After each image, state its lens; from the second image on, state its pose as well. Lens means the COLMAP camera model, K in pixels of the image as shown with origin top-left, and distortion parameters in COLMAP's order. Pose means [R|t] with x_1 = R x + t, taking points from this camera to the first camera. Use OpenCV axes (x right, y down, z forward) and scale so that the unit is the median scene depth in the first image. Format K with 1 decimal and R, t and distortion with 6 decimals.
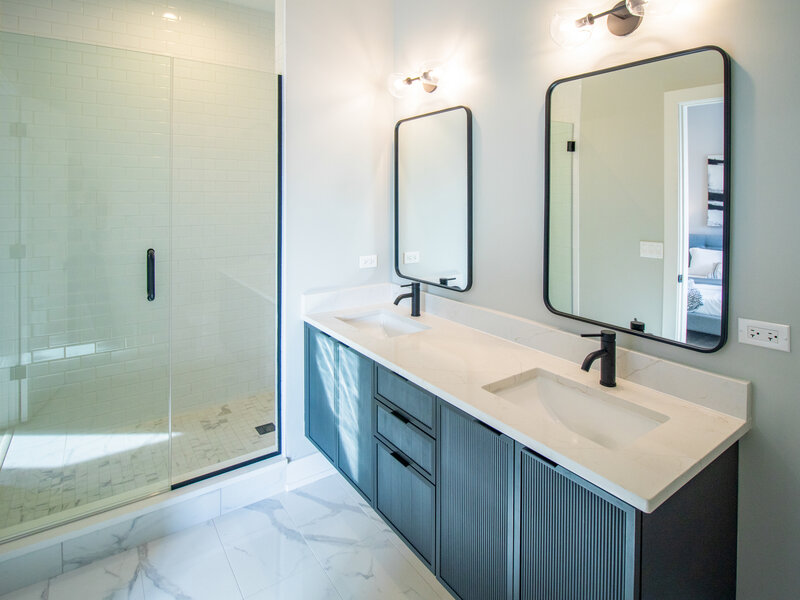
lens RADIAL K [[421.2, 0, 399.8], [0, 421.2, 288.2], [0, 0, 1]] dist [-0.041821, -0.000554]
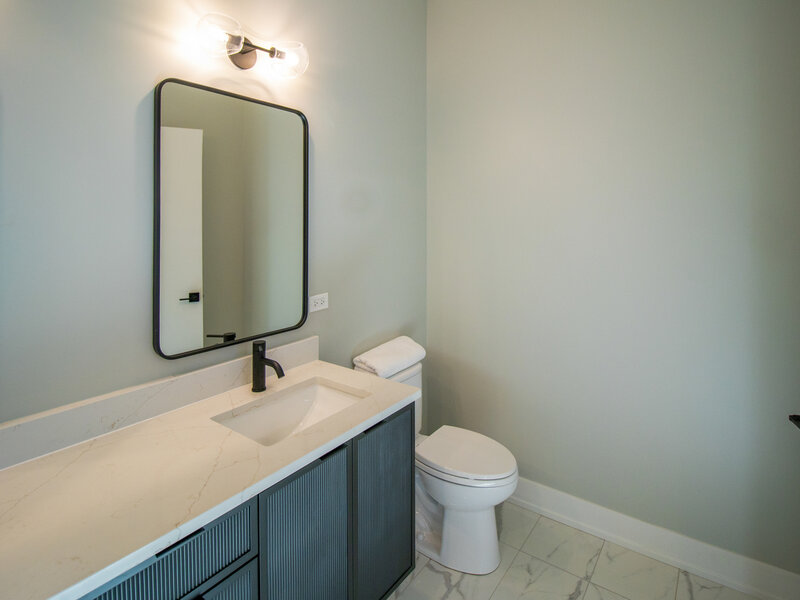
lens RADIAL K [[432.9, 0, 400.0], [0, 432.9, 300.0], [0, 0, 1]] dist [-0.001131, -0.001423]
pose [[-0.303795, -0.179148, 0.935743, -0.683708], [0.195469, 0.949549, 0.245252, -0.215257], [-0.932470, 0.257415, -0.253450, 0.961143]]
